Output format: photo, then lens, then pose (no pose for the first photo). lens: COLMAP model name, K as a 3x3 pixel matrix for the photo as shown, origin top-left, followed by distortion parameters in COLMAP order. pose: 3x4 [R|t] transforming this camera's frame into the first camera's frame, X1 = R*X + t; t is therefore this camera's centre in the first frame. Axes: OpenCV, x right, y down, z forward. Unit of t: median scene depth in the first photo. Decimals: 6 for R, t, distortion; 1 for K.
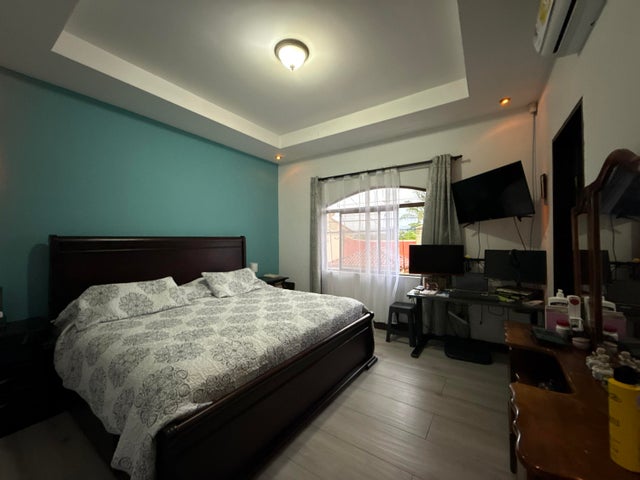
lens RADIAL K [[256.9, 0, 316.4], [0, 256.9, 238.6], [0, 0, 1]] dist [-0.003430, 0.000996]
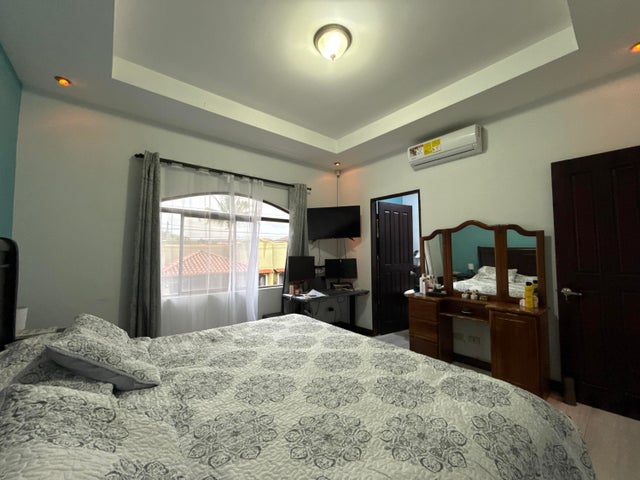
lens RADIAL K [[256.9, 0, 323.4], [0, 256.9, 237.8], [0, 0, 1]] dist [-0.003430, 0.000996]
pose [[0.267870, 0.065793, 0.961206, -0.578265], [0.000181, 0.997662, -0.068339, 0.017279], [-0.963455, 0.018480, 0.267232, 0.499180]]
